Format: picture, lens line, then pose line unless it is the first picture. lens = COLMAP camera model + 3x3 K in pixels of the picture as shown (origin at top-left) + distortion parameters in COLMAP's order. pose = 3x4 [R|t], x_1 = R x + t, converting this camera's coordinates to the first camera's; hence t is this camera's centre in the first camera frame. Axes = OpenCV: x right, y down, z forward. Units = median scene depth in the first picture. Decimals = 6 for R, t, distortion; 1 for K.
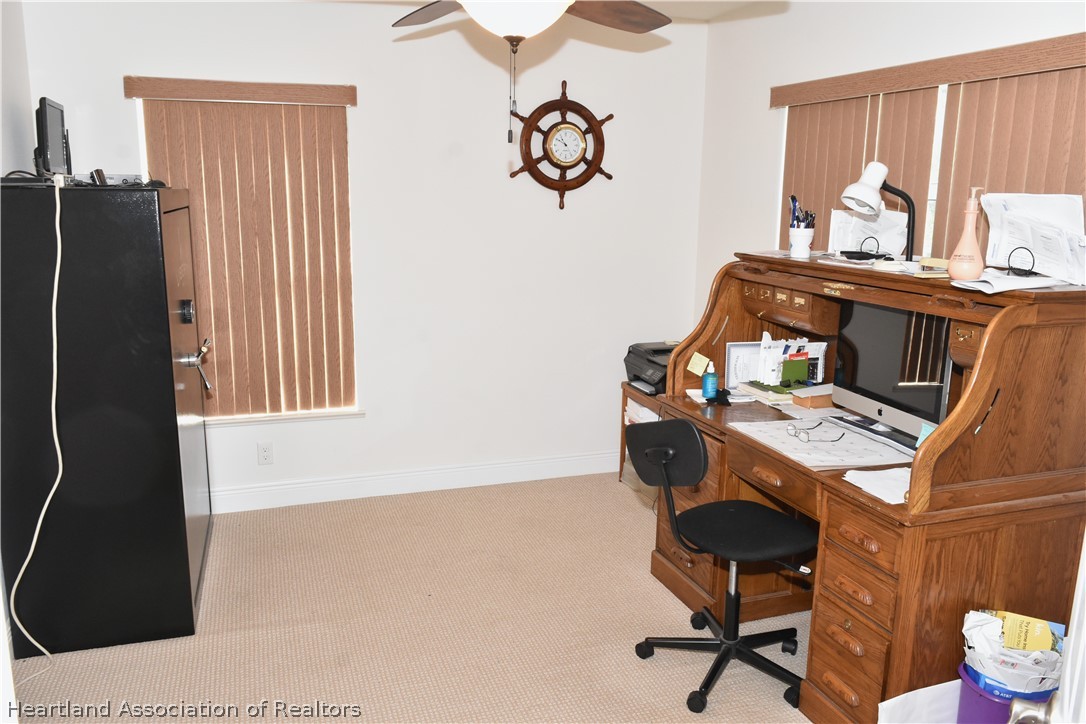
lens RADIAL K [[837.4, 0, 542.8], [0, 837.4, 361.5], [0, 0, 1]] dist [-0.018822, 0.005359]
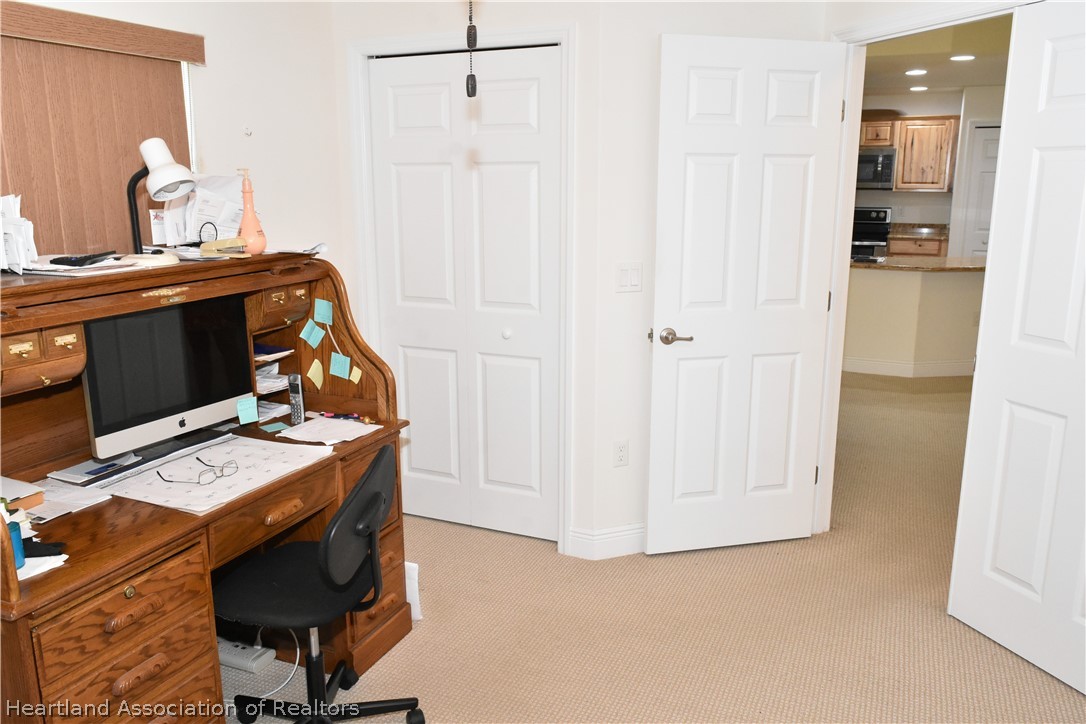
lens RADIAL K [[837.4, 0, 538.0], [0, 837.4, 358.3], [0, 0, 1]] dist [-0.018822, 0.005359]
pose [[-0.720756, -0.161660, 0.674075, -0.455925], [0.130990, 0.923142, 0.361455, -0.273949], [-0.680700, 0.348818, -0.644184, 1.289753]]
